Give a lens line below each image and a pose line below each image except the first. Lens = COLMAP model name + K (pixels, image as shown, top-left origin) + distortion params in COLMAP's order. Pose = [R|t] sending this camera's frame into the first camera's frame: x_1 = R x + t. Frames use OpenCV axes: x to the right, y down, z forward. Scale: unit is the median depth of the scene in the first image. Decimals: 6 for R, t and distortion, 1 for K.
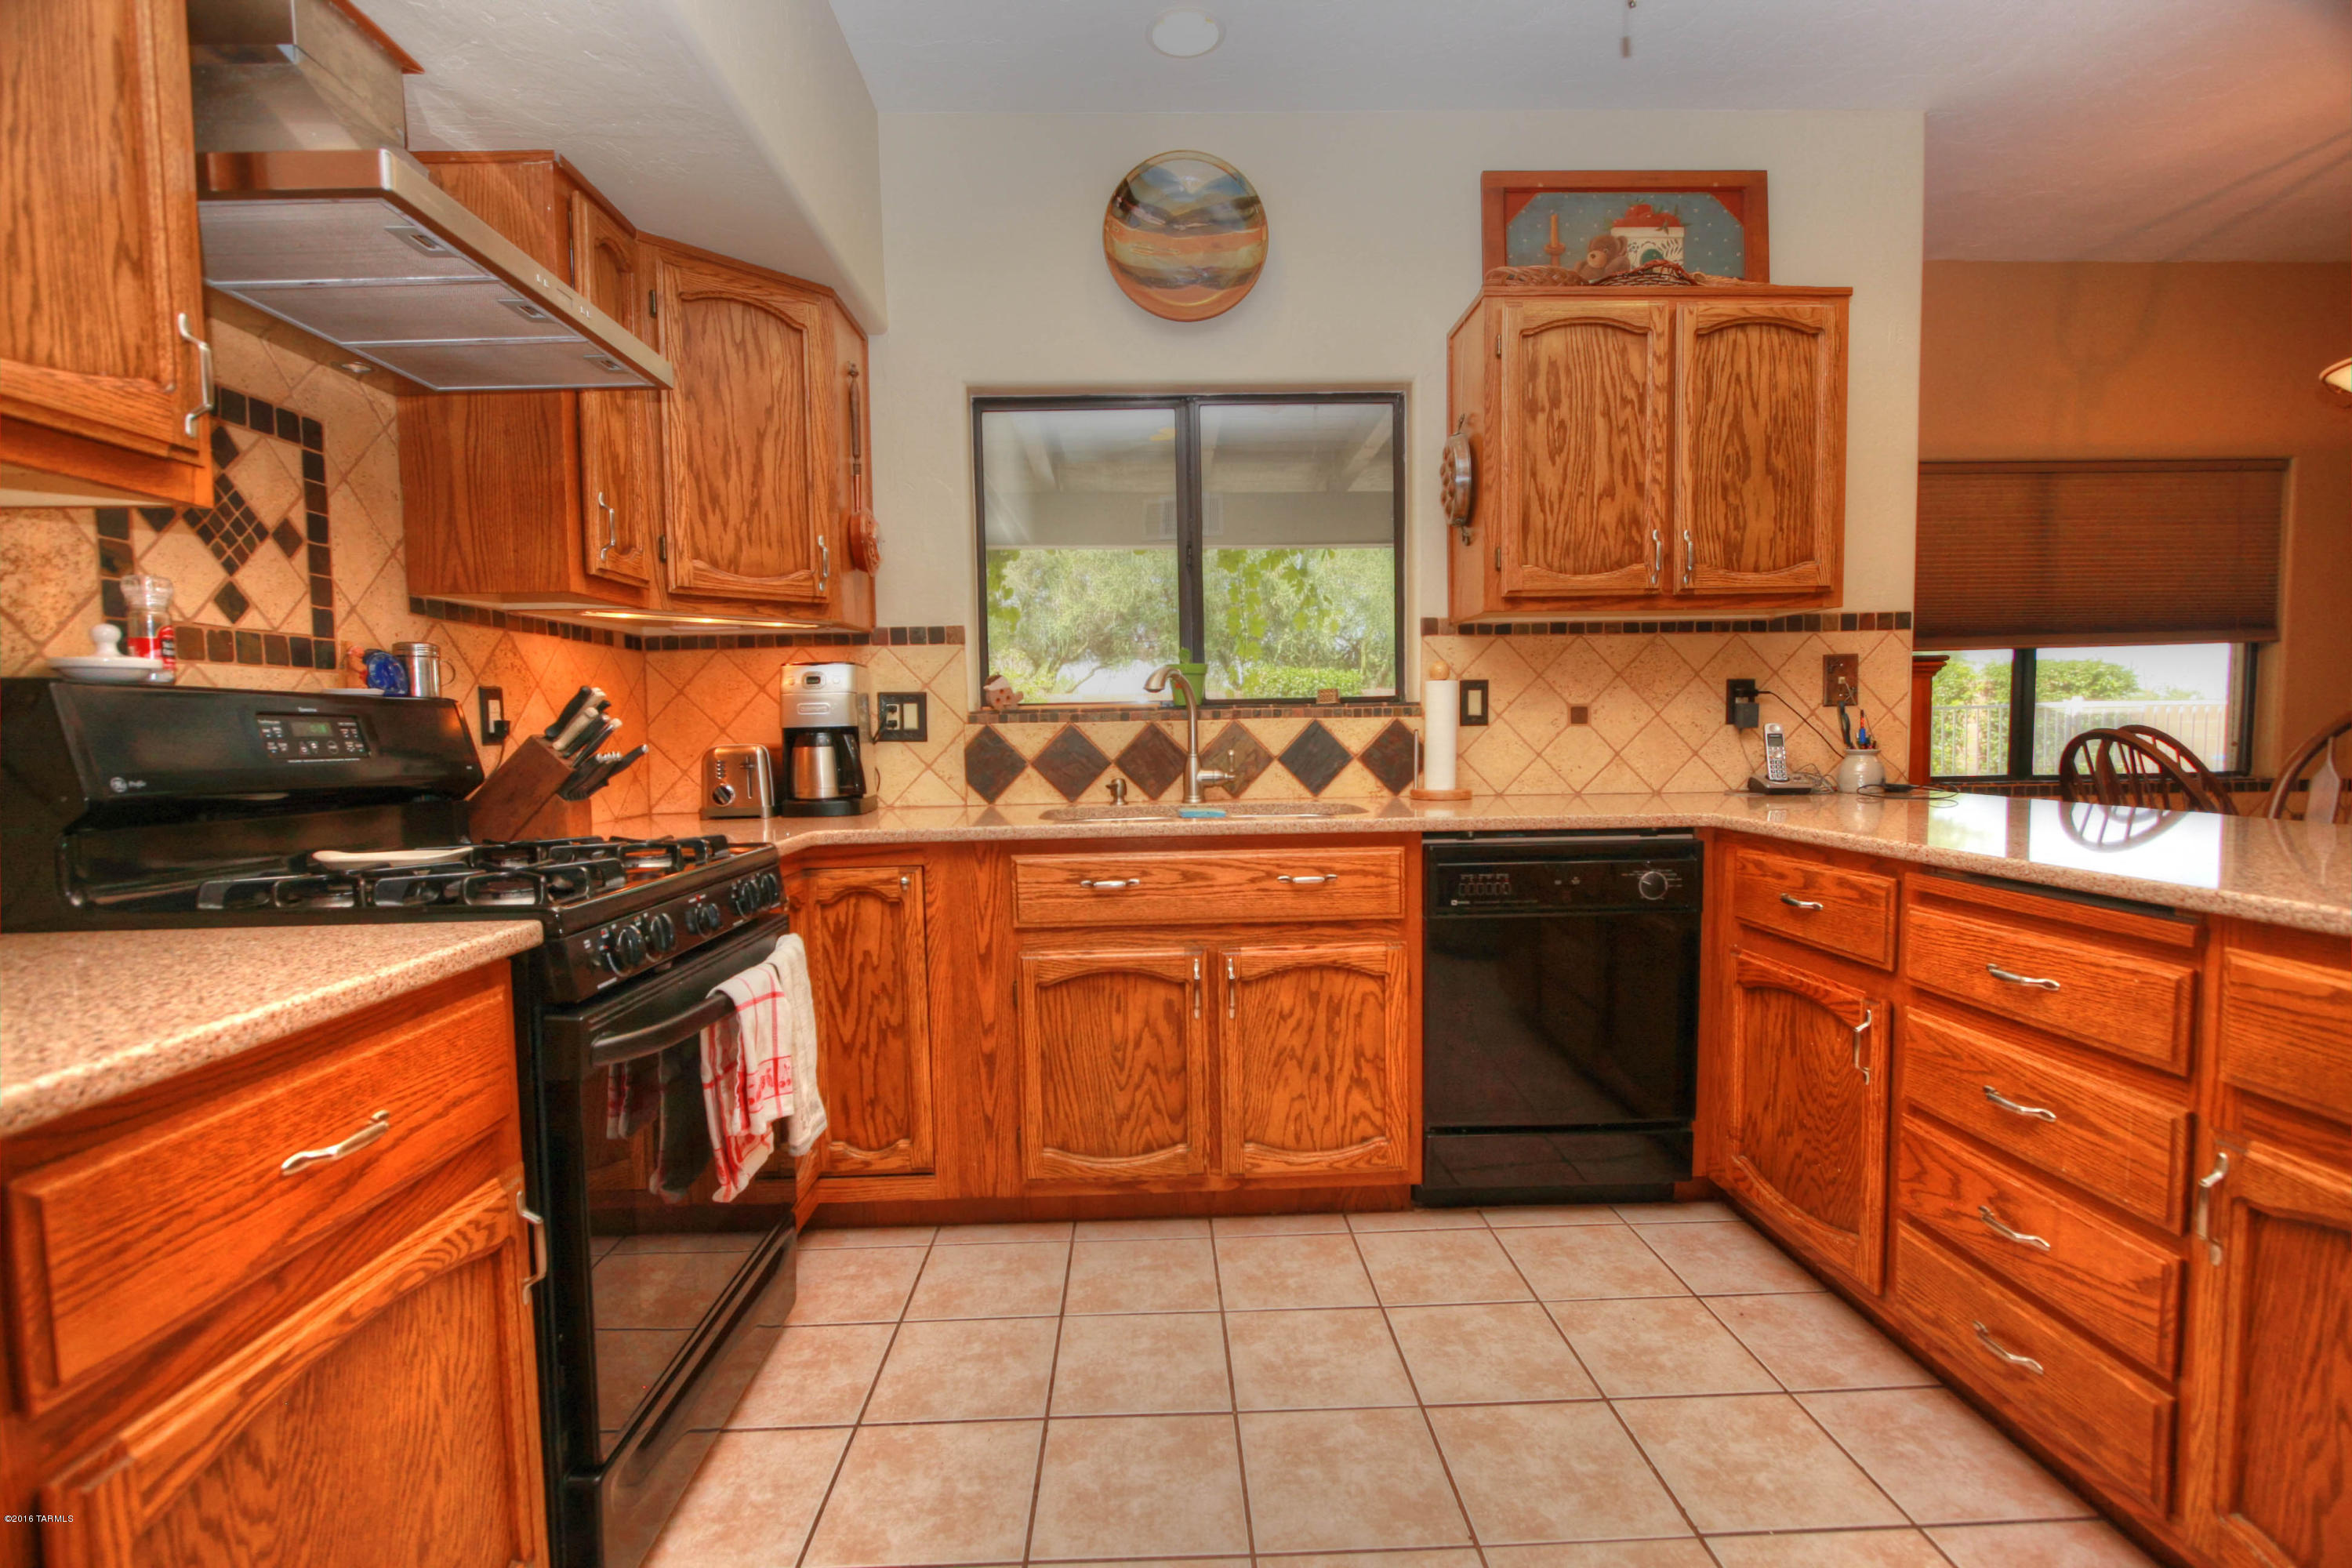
lens RADIAL K [[1094.4, 0, 1174.4], [0, 1094.4, 798.6], [0, 0, 1]] dist [-0.013571, 0.001756]
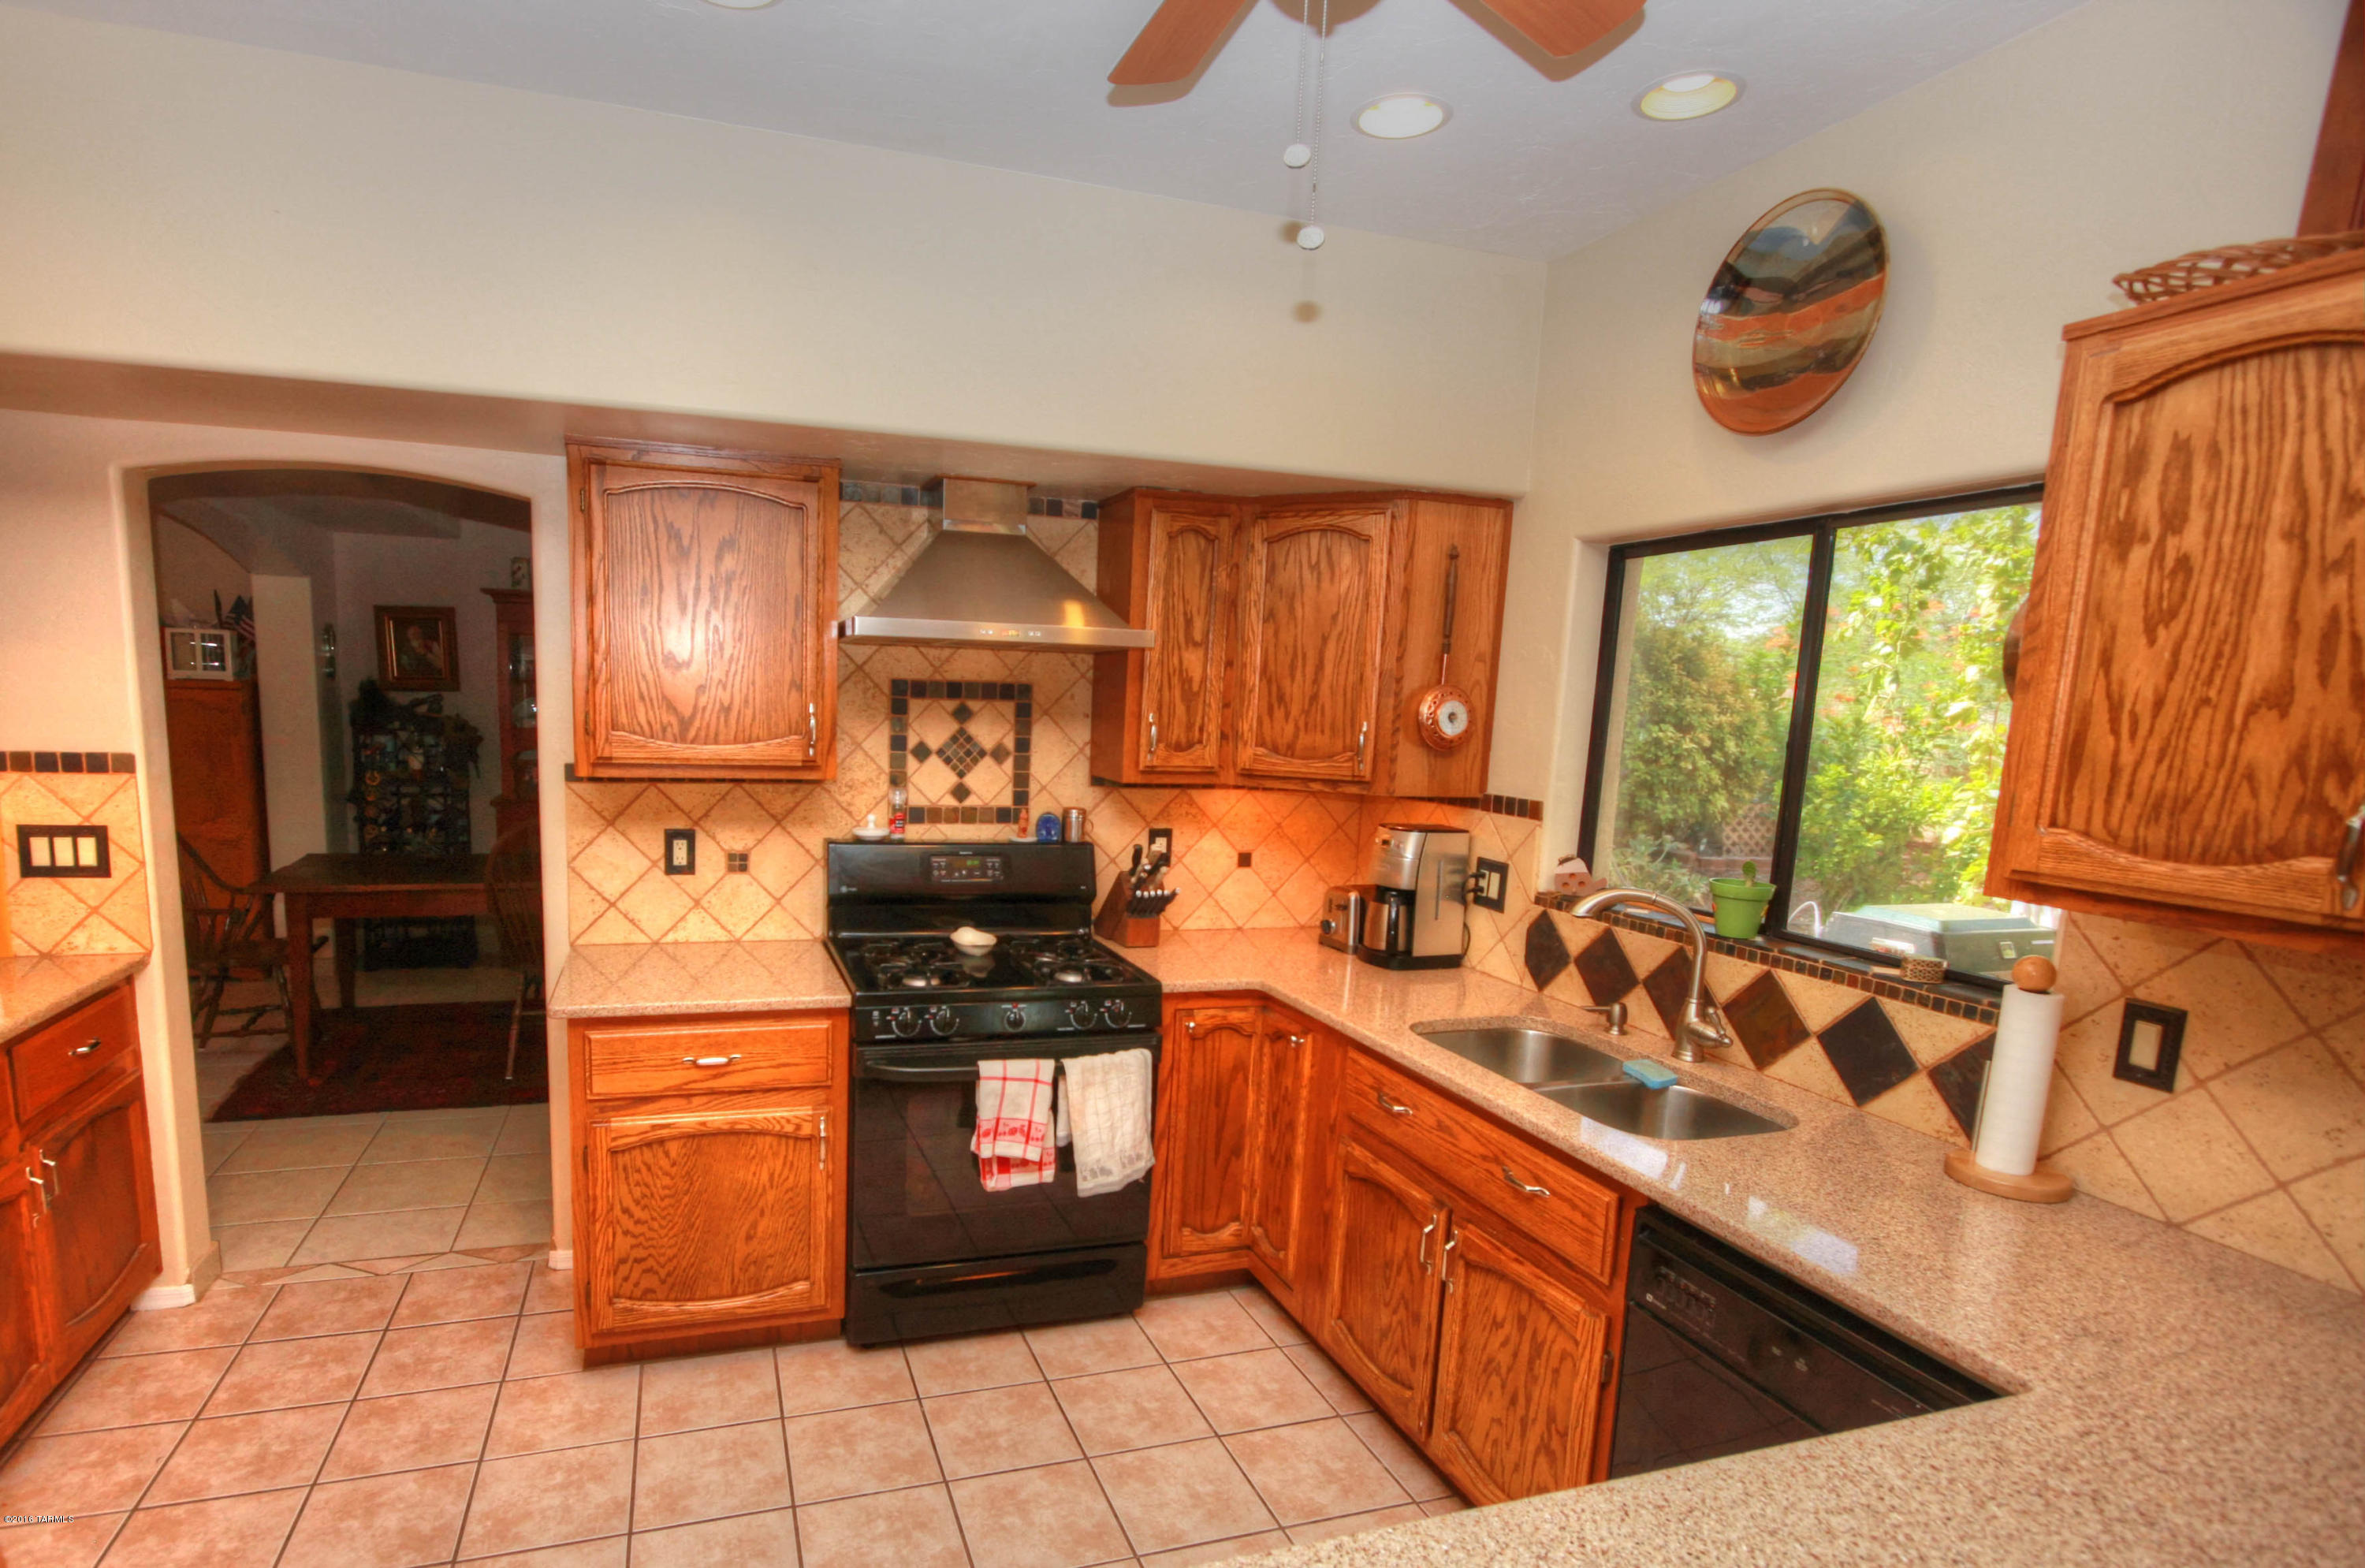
lens RADIAL K [[1201.5, 0, 1075.8], [0, 1201.5, 879.1], [0, 0, 1]] dist [-0.013841, 0.003634]
pose [[0.273740, 0.174143, -0.945907, 0.816296], [-0.105408, 0.982980, 0.150464, -0.244030], [0.956010, 0.058518, 0.287437, 0.382695]]
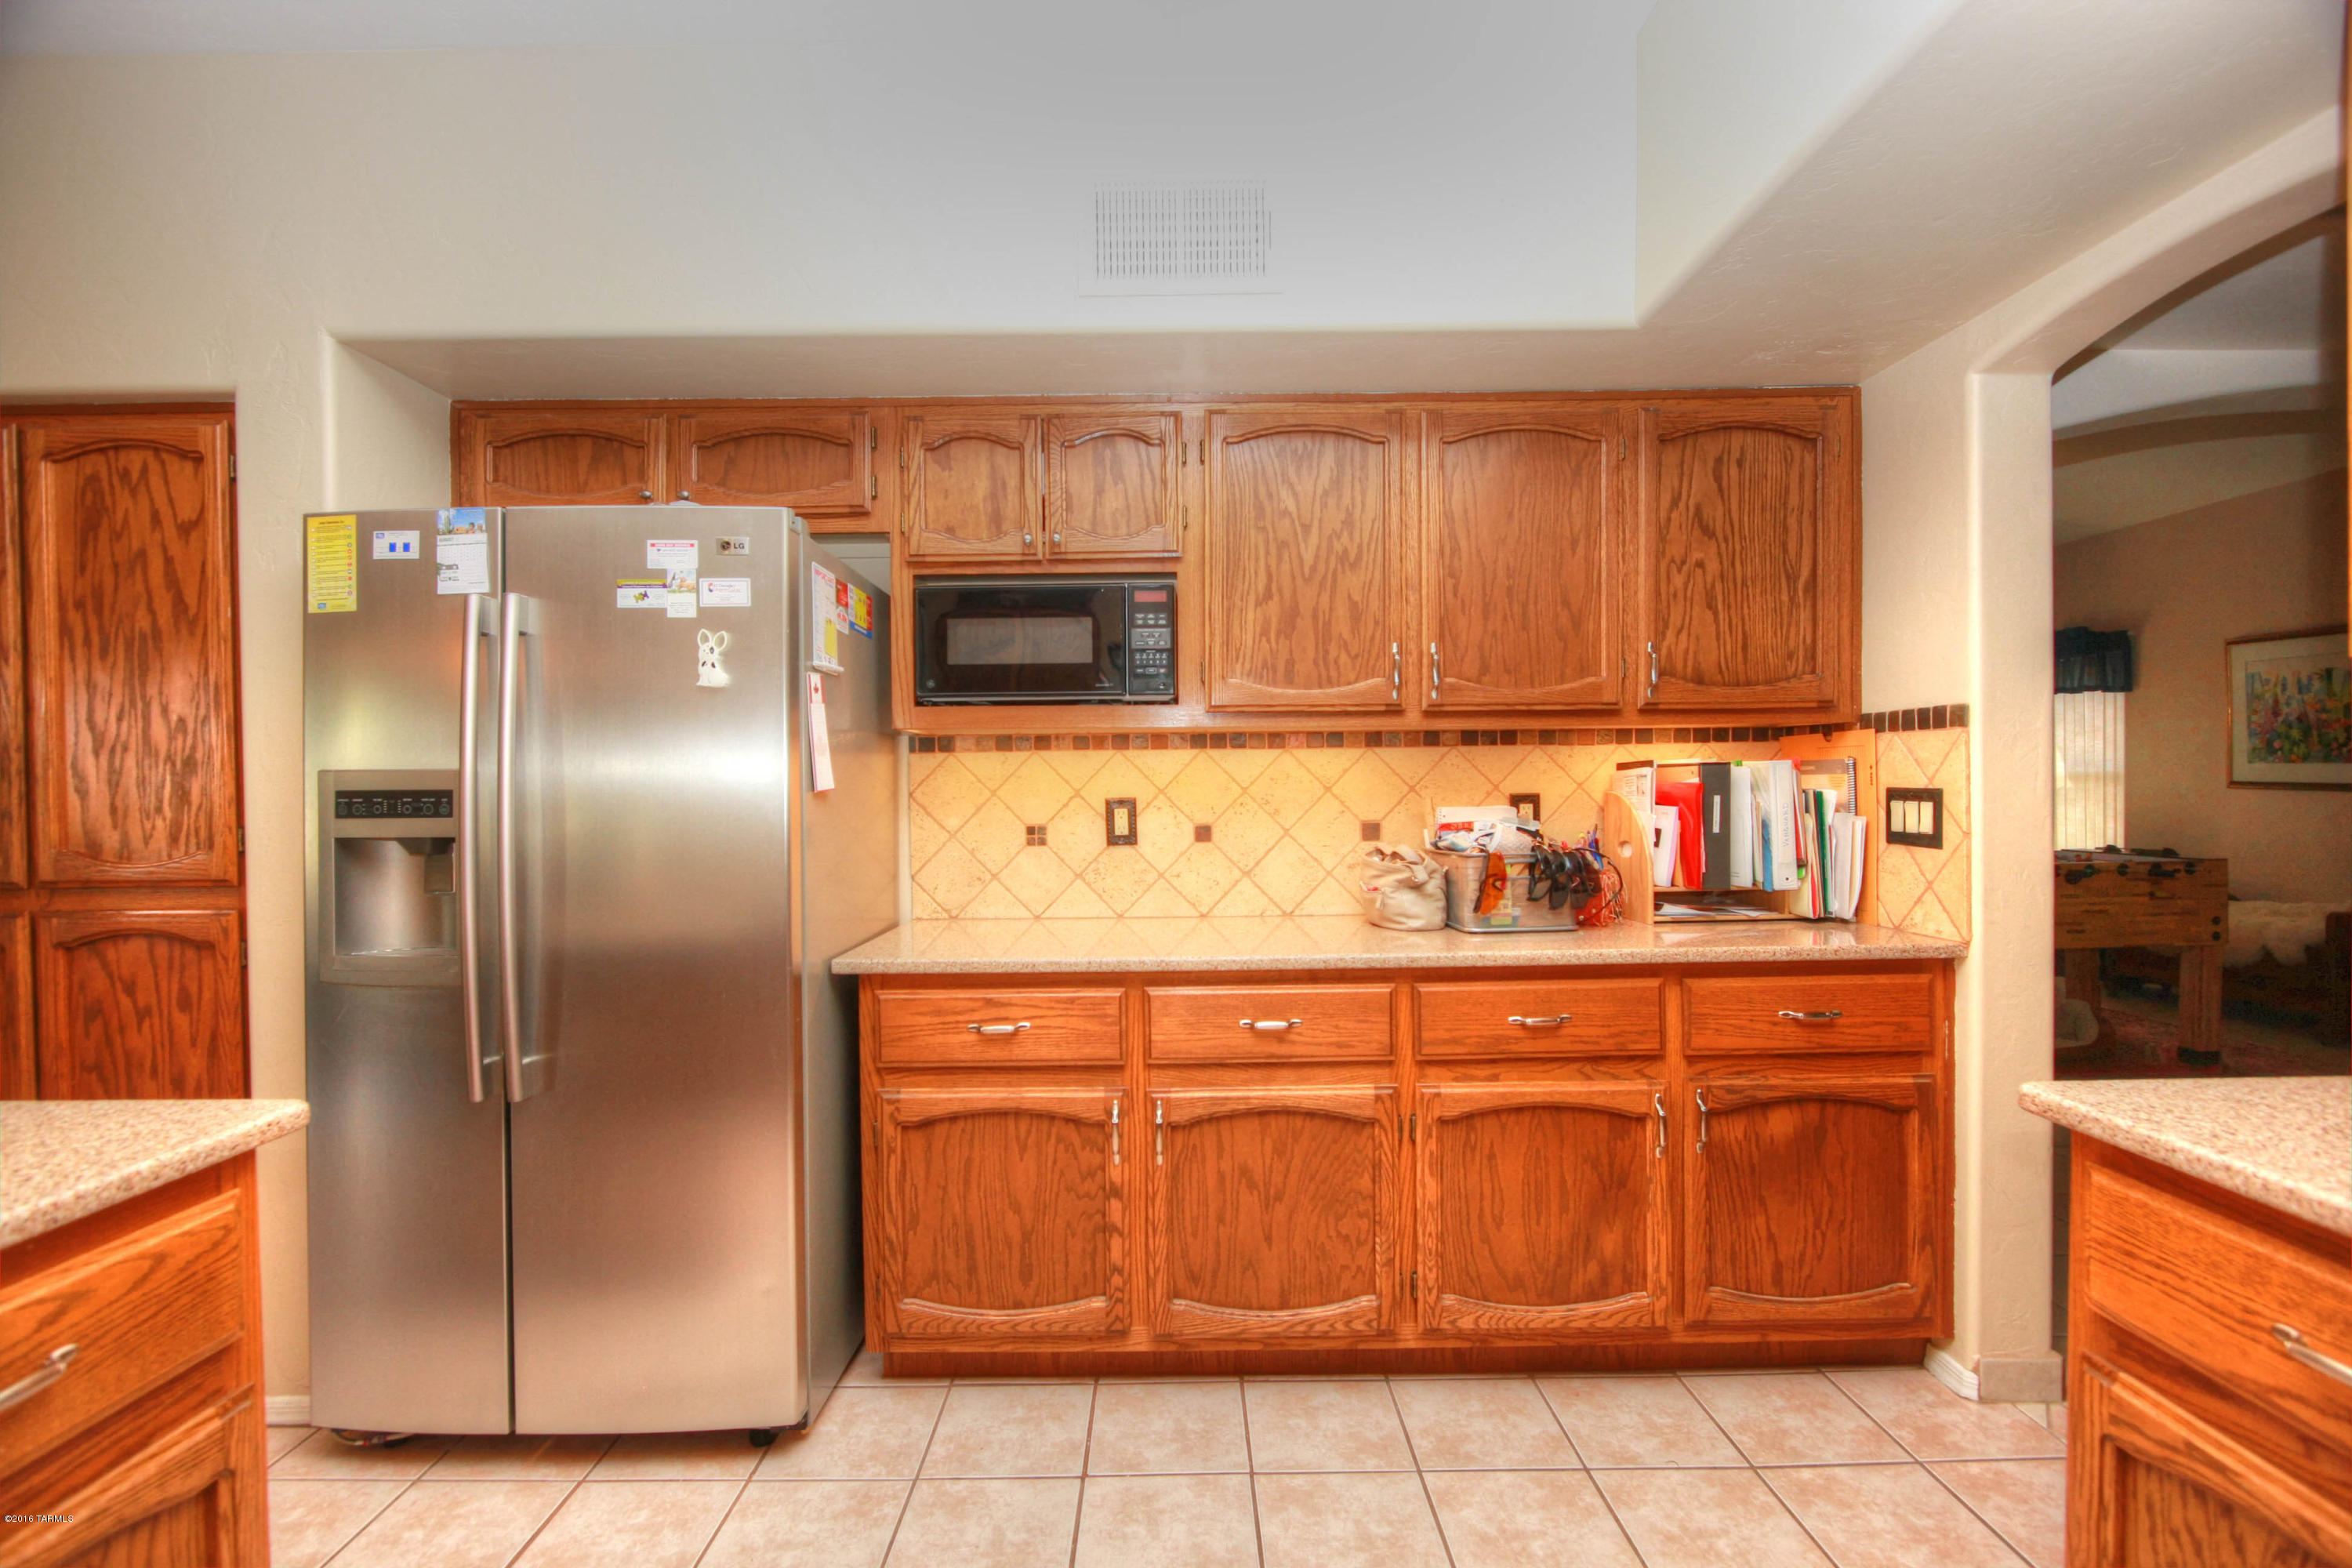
lens RADIAL K [[1094.4, 0, 1173.4], [0, 1094.4, 794.9], [0, 0, 1]] dist [-0.013571, 0.001756]
pose [[-0.999227, 0.028037, 0.027544, 0.080864], [0.030166, 0.996322, 0.080201, -0.110166], [-0.025194, 0.080970, -0.996398, 0.746708]]
